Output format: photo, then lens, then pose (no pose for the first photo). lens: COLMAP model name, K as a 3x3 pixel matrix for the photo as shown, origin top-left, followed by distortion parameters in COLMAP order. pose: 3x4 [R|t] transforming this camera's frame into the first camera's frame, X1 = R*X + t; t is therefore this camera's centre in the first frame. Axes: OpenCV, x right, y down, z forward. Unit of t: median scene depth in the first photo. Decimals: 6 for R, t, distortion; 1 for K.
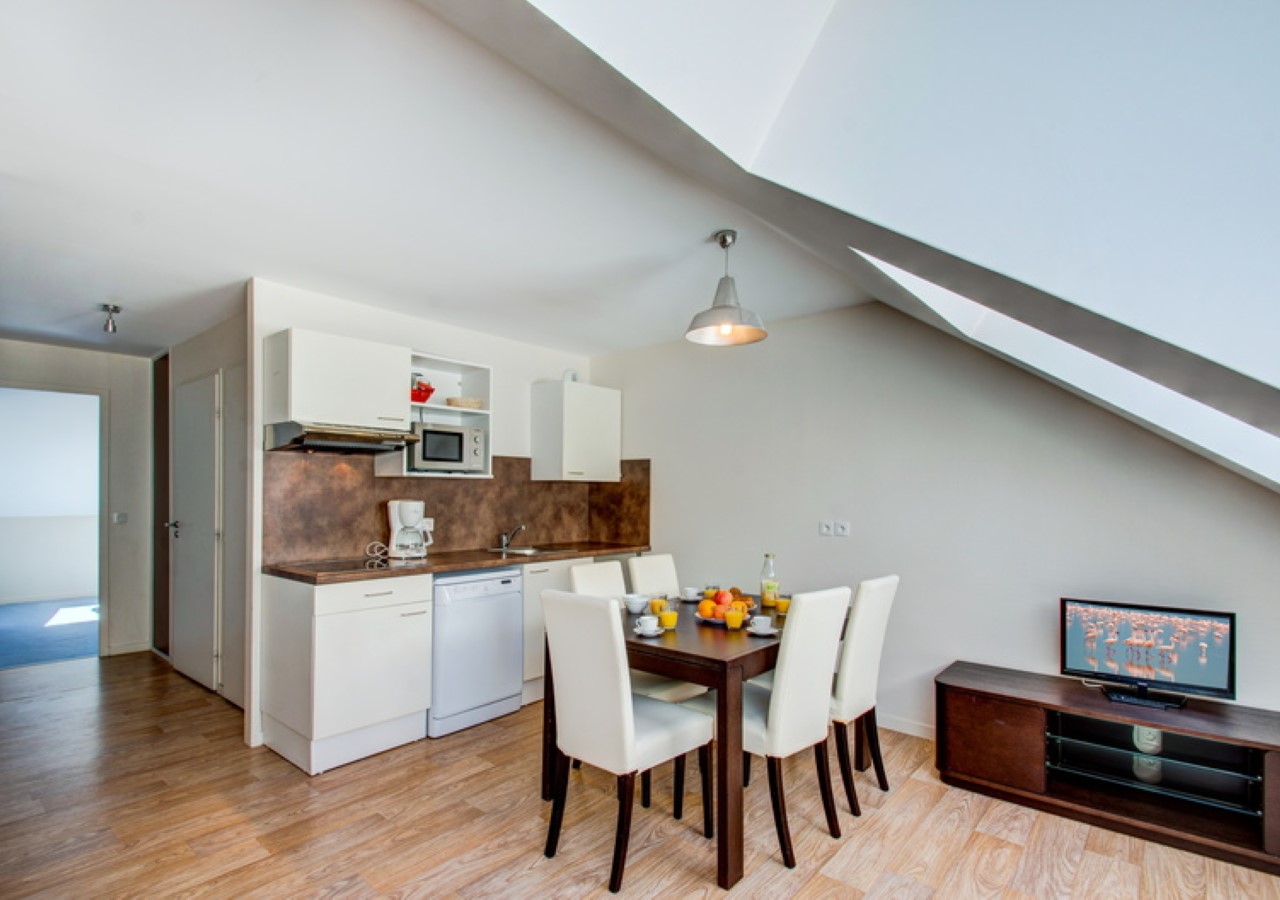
lens RADIAL K [[645.1, 0, 639.5], [0, 645.1, 483.8], [0, 0, 1]] dist [-0.003754, -0.000784]
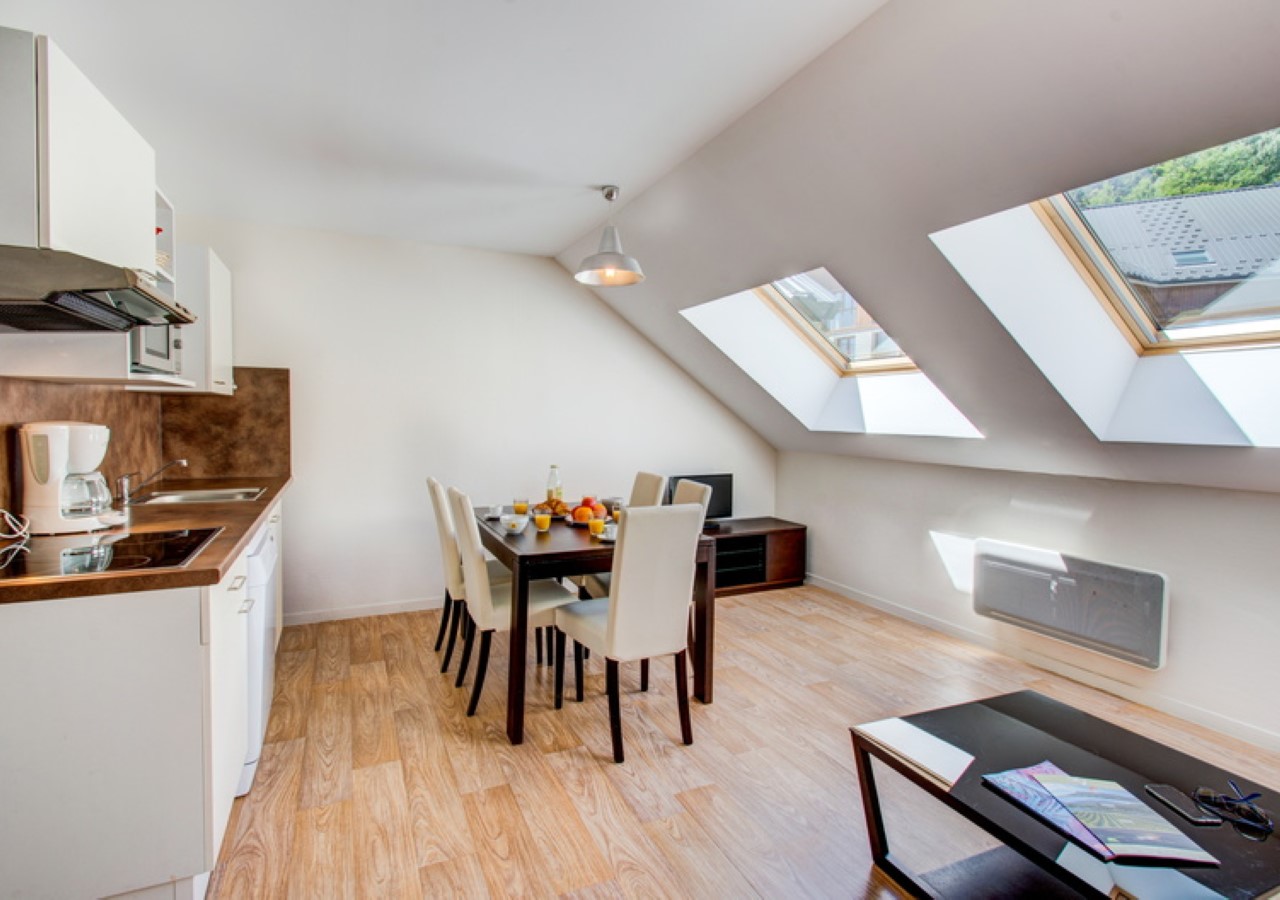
lens RADIAL K [[598.3, 0, 638.5], [0, 598.3, 432.3], [0, 0, 1]] dist [0.000290, 0.000047]
pose [[0.409331, -0.028717, 0.911934, -0.547347], [-0.017920, 0.999059, 0.039504, 0.004102], [-0.912210, -0.032512, 0.408431, 0.327469]]
